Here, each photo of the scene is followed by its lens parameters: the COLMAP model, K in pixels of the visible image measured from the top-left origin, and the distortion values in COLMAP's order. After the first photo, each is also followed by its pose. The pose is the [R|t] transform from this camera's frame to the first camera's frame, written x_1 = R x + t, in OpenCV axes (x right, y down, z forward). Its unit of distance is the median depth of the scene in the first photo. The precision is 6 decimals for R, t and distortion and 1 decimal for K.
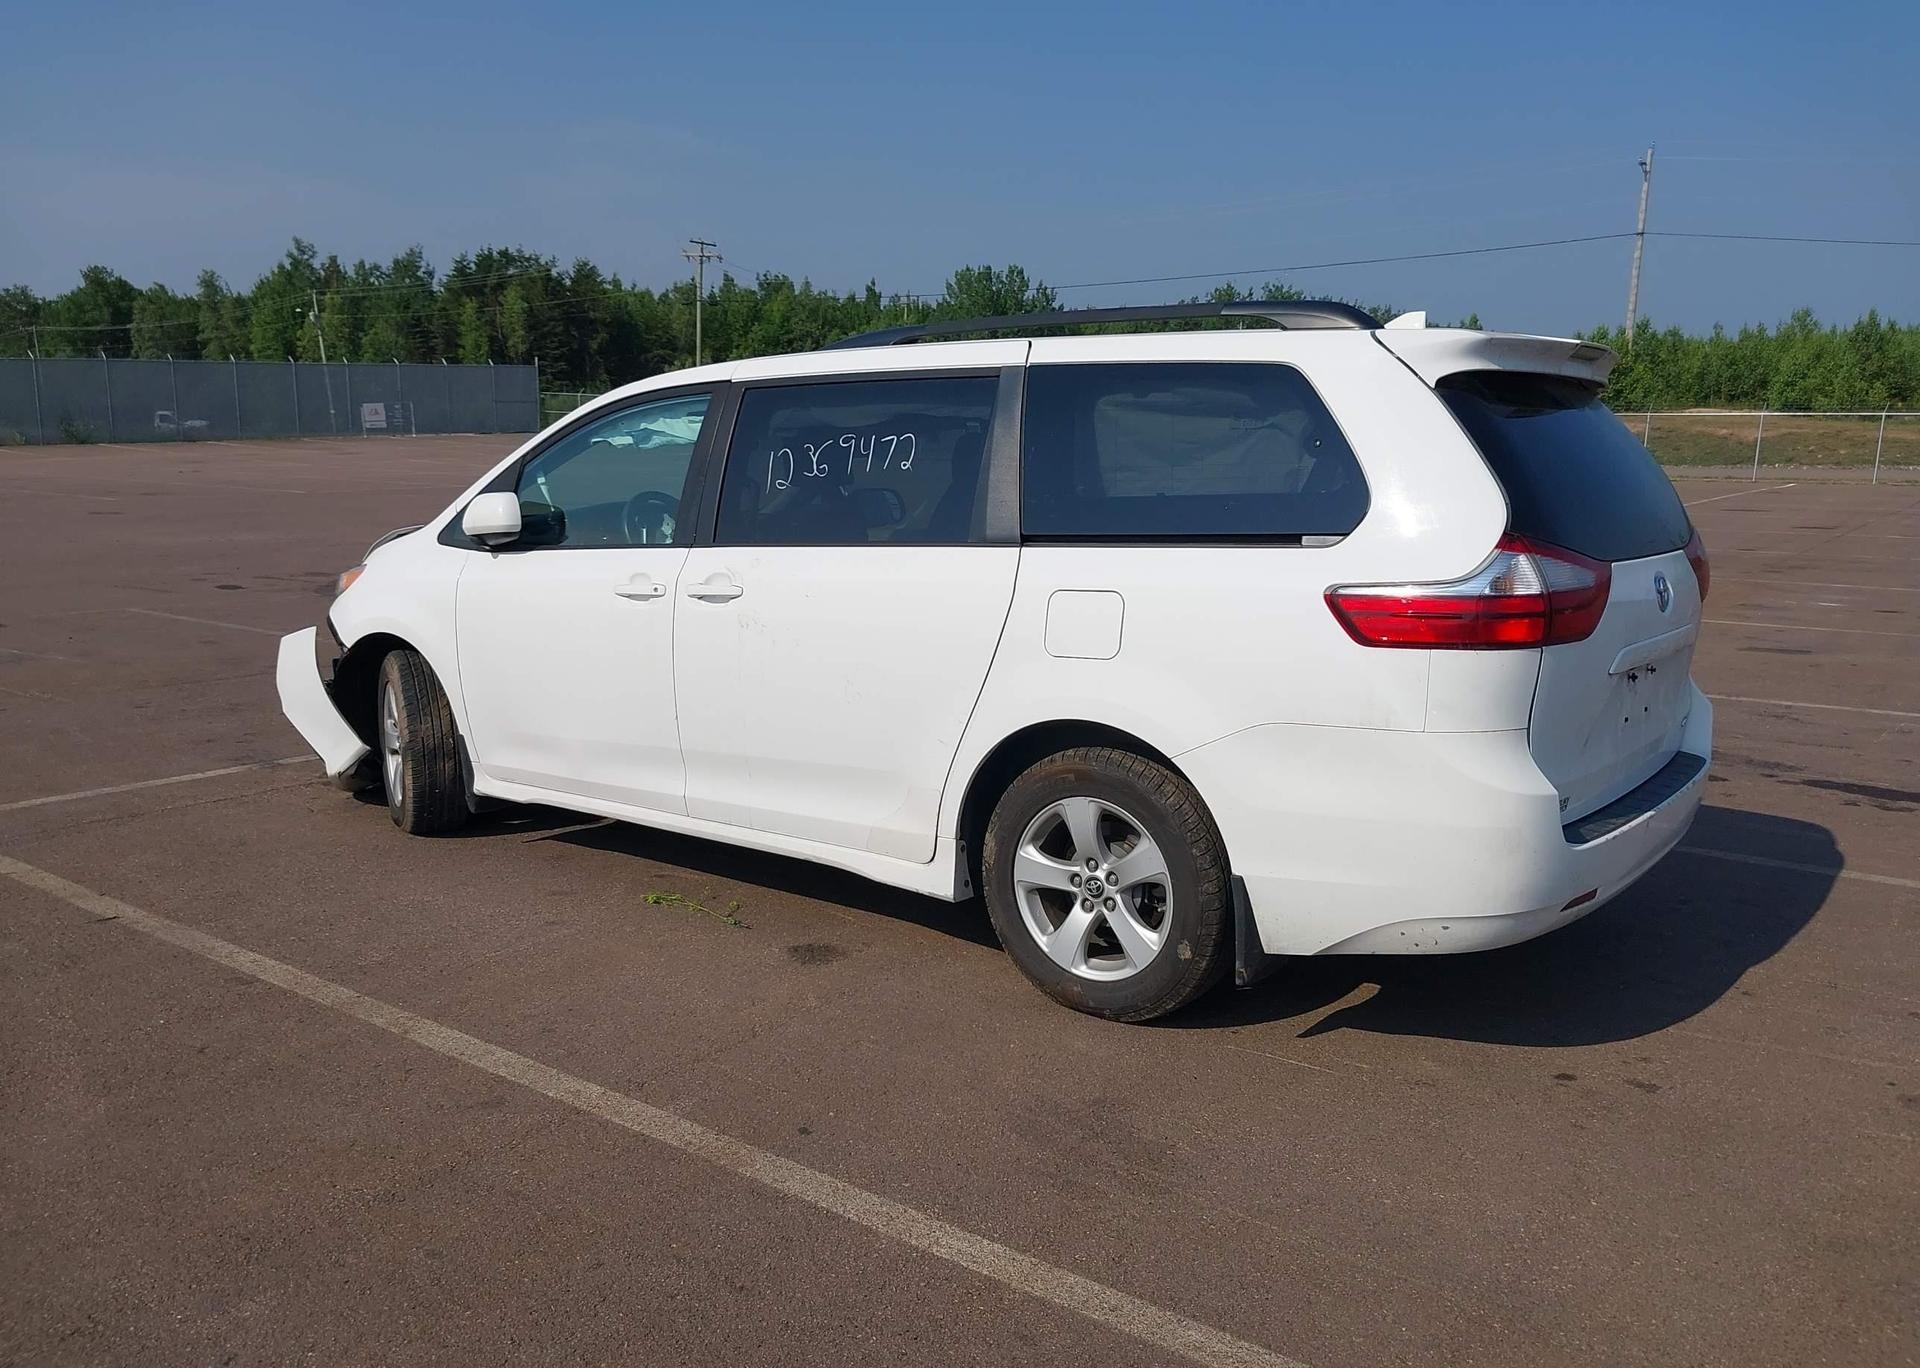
lens RADIAL K [[1525.3, 0, 945.9], [0, 1525.3, 689.1], [0, 0, 1]] dist [0.035621, -0.054142]
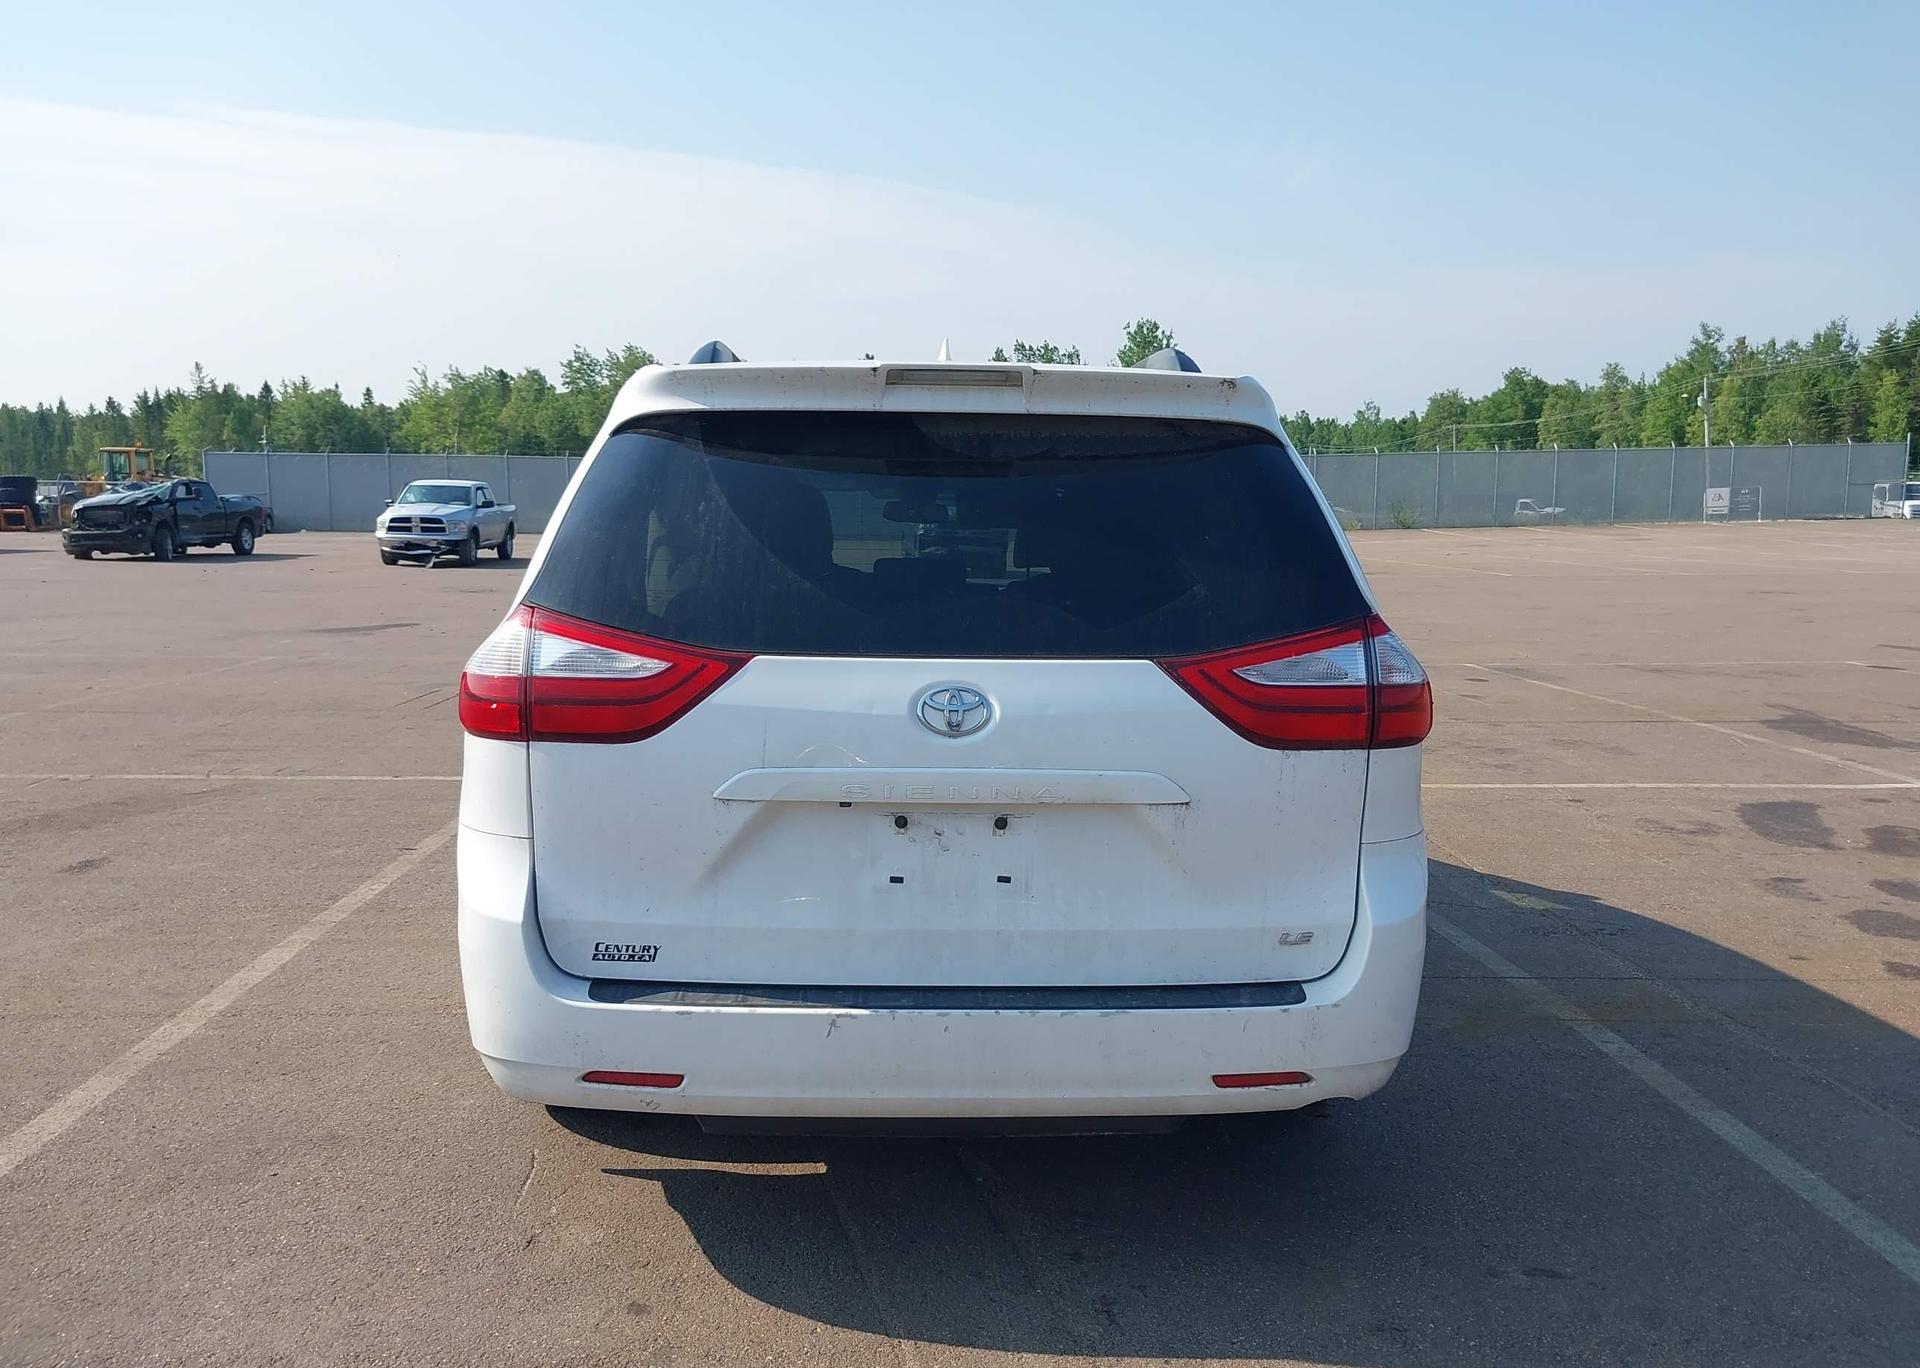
lens RADIAL K [[1525.3, 0, 945.9], [0, 1525.3, 689.1], [0, 0, 1]] dist [0.035621, -0.054142]
pose [[0.641472, 0.084056, -0.762528, 0.710756], [-0.126745, 0.991932, 0.002720, -0.052754], [0.756604, 0.094902, 0.646950, 0.390754]]
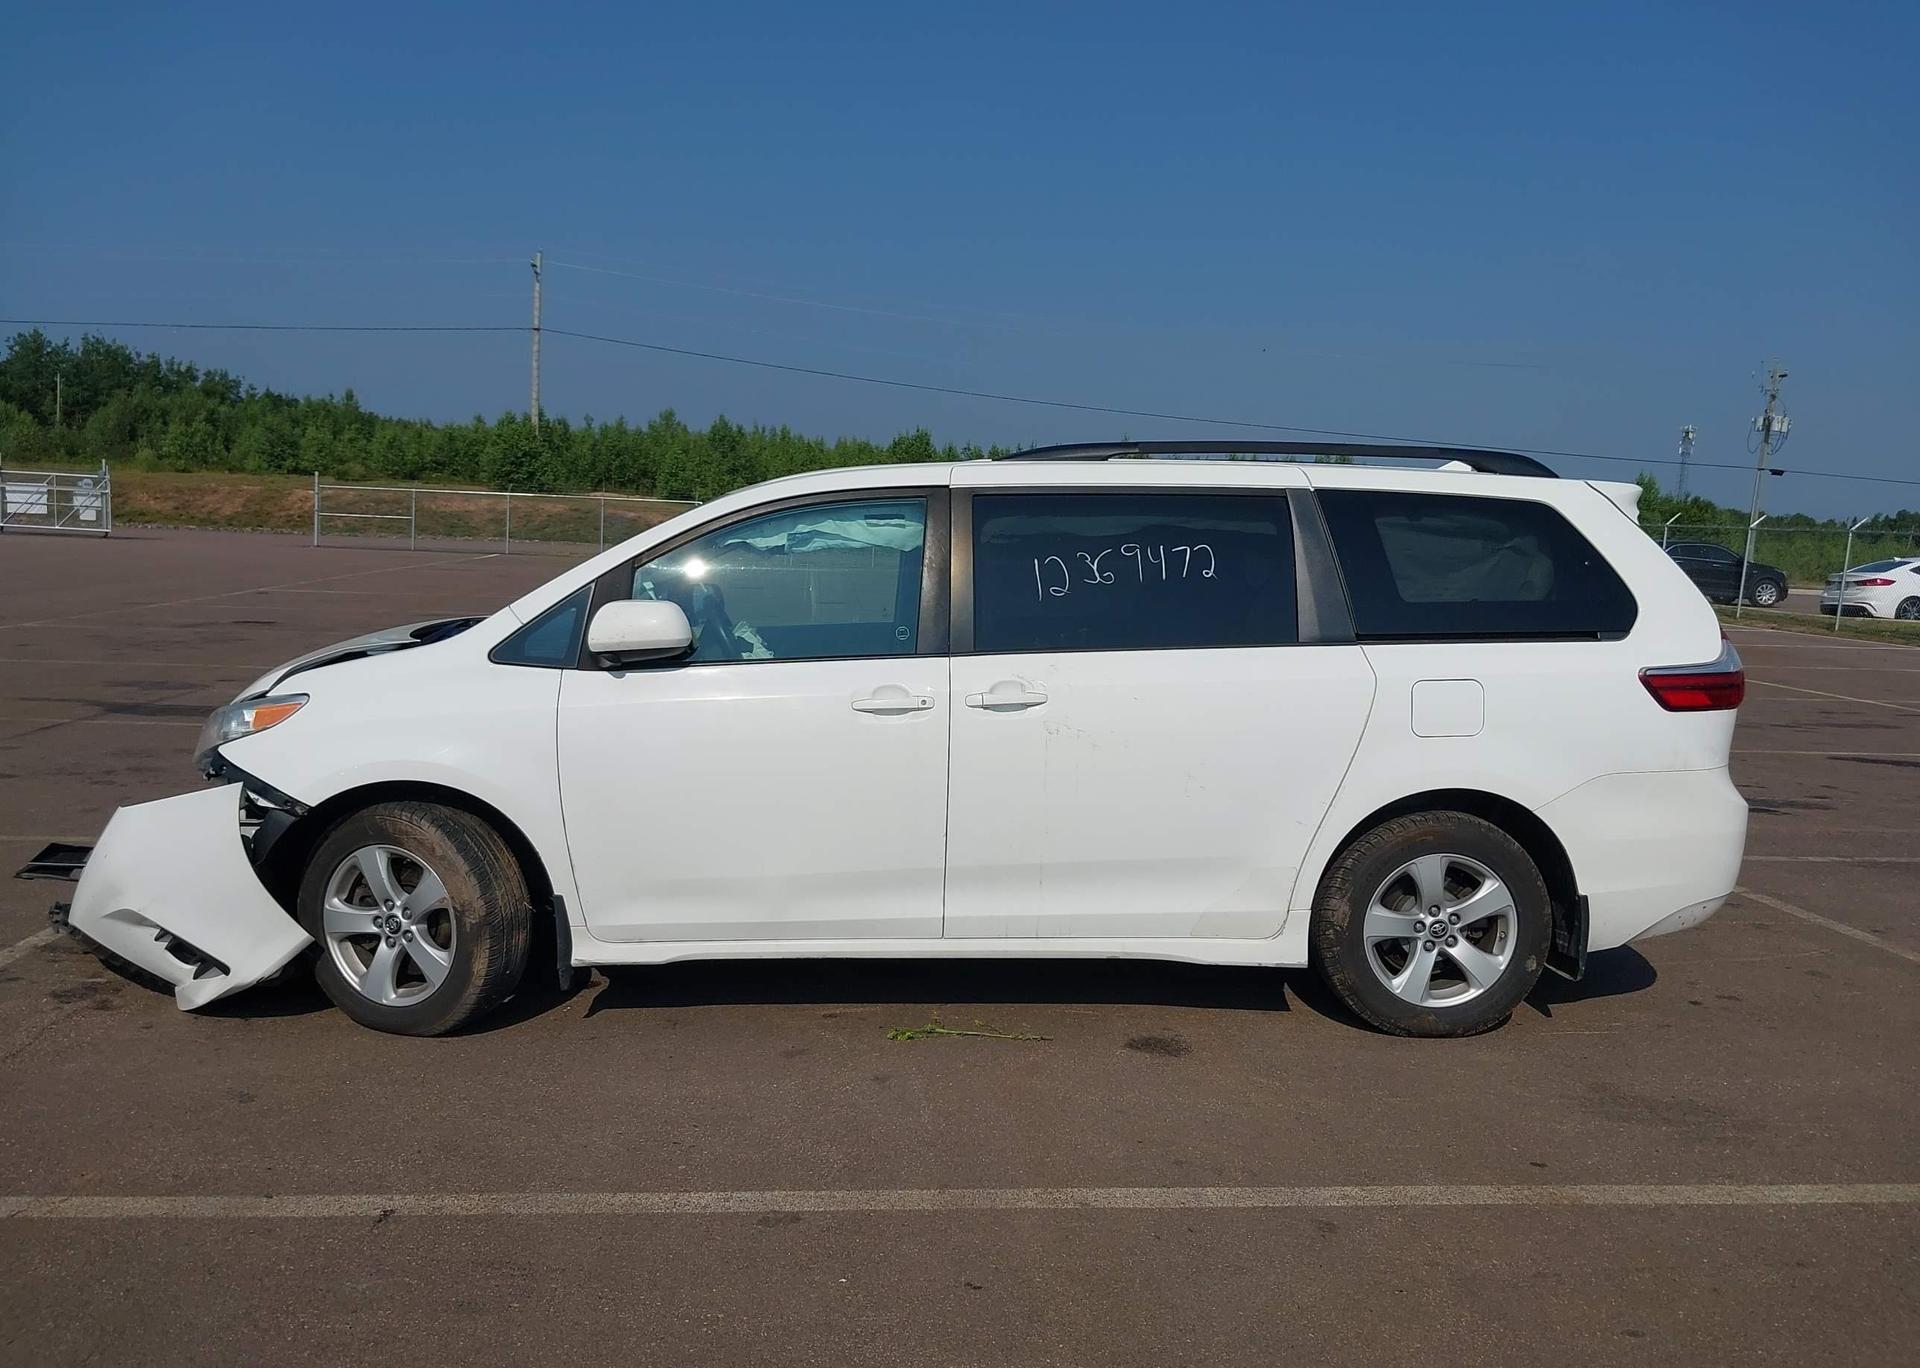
lens RADIAL K [[1525.3, 0, 945.9], [0, 1525.3, 689.1], [0, 0, 1]] dist [0.035621, -0.054142]
pose [[0.743152, -0.050805, 0.667191, -0.703478], [0.081786, 0.996534, -0.015214, -0.050564], [-0.664106, 0.065873, 0.744731, 0.254271]]
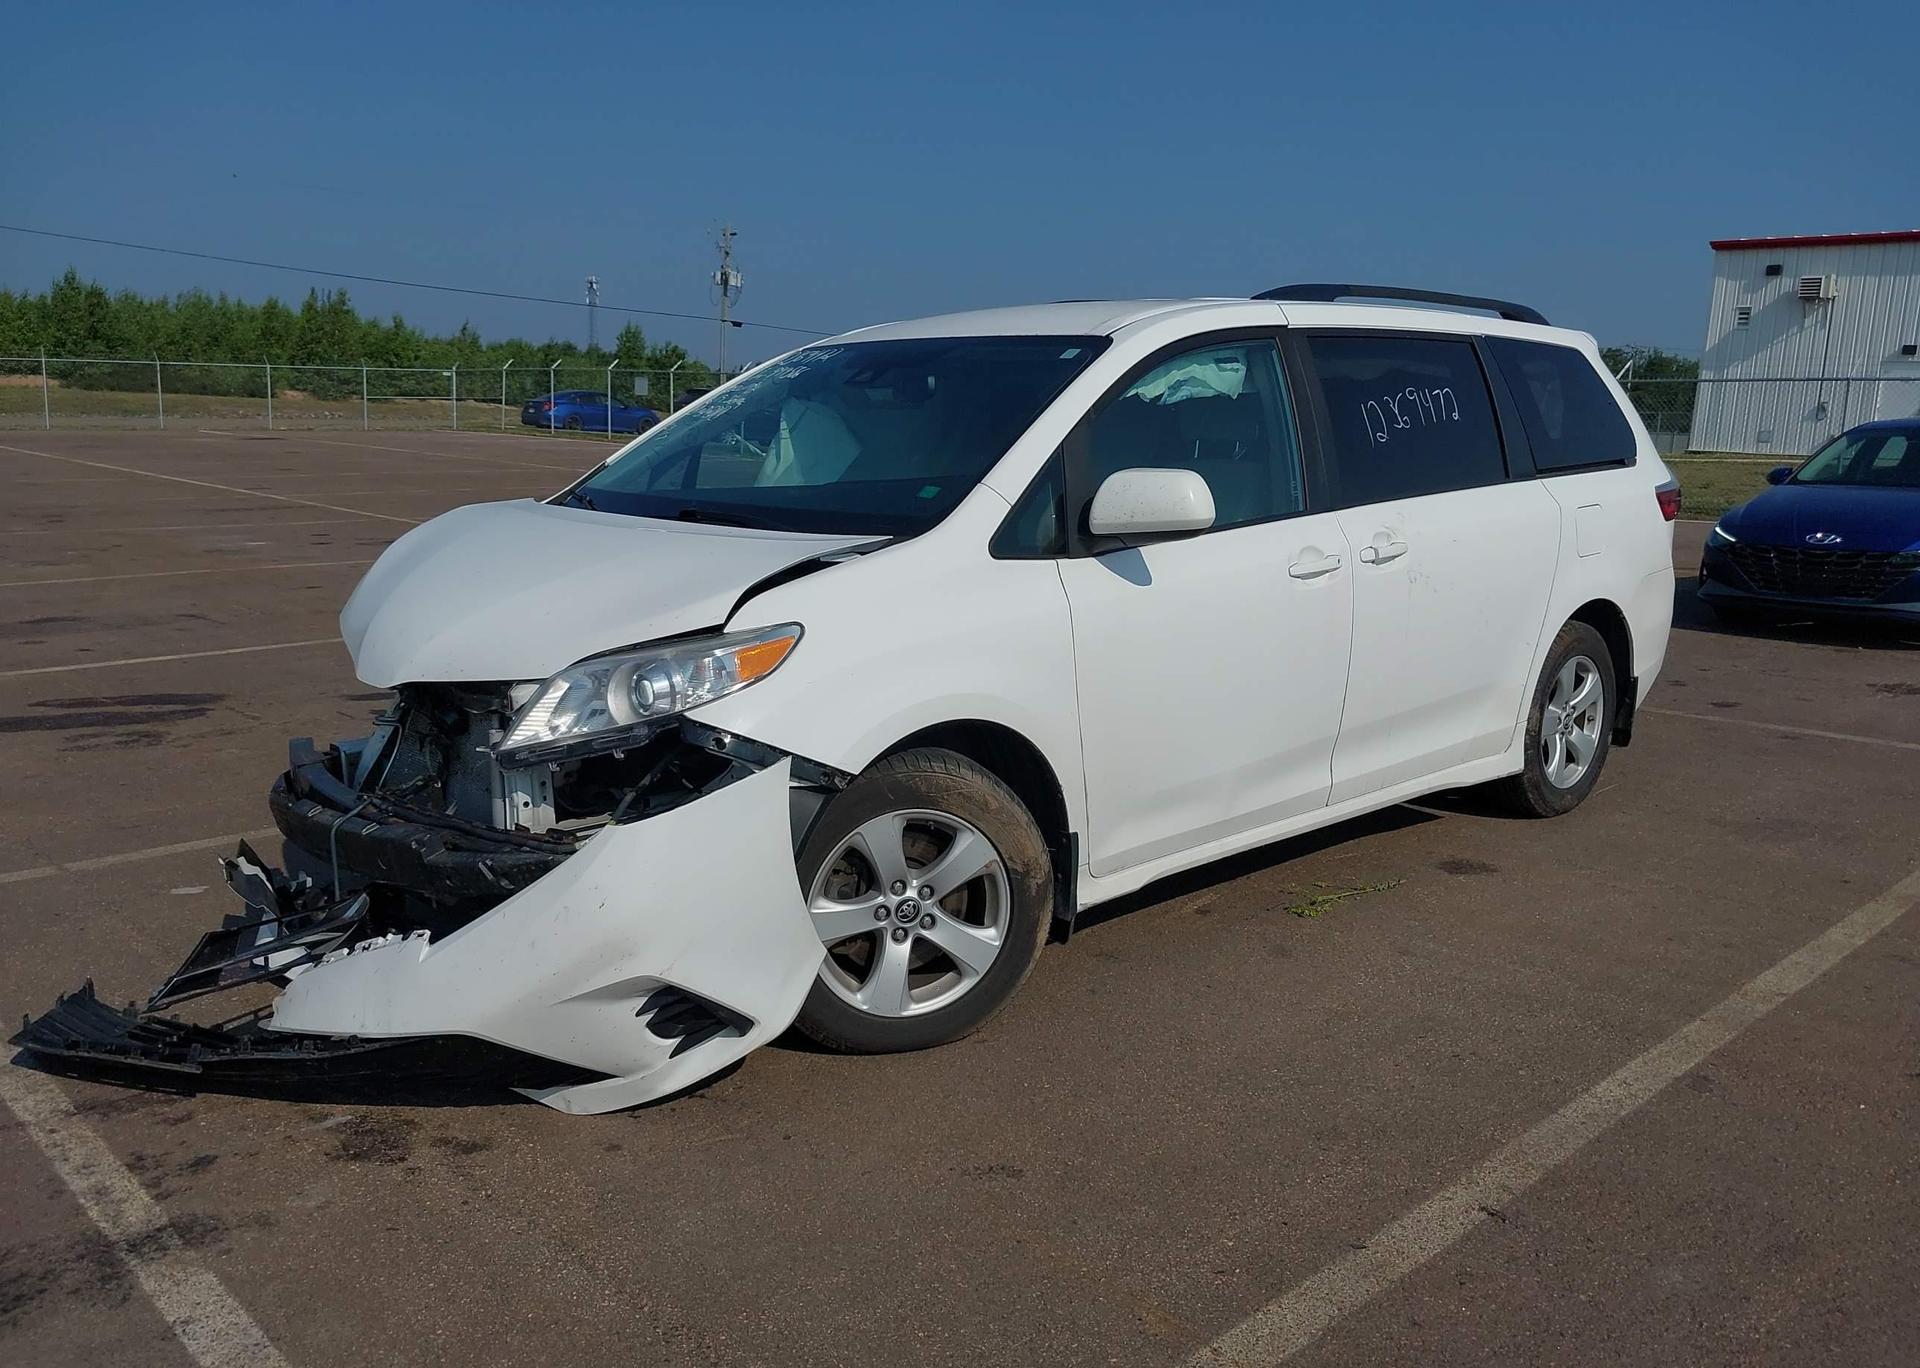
lens RADIAL K [[1500.3, 0, 931.5], [0, 1500.3, 722.4], [0, 0, 1]] dist [0.004581, -0.007638]
pose [[0.167876, -0.206341, 0.963971, -0.952010], [0.144184, 0.972473, 0.183051, -0.146617], [-0.975207, 0.108259, 0.193006, 0.937611]]
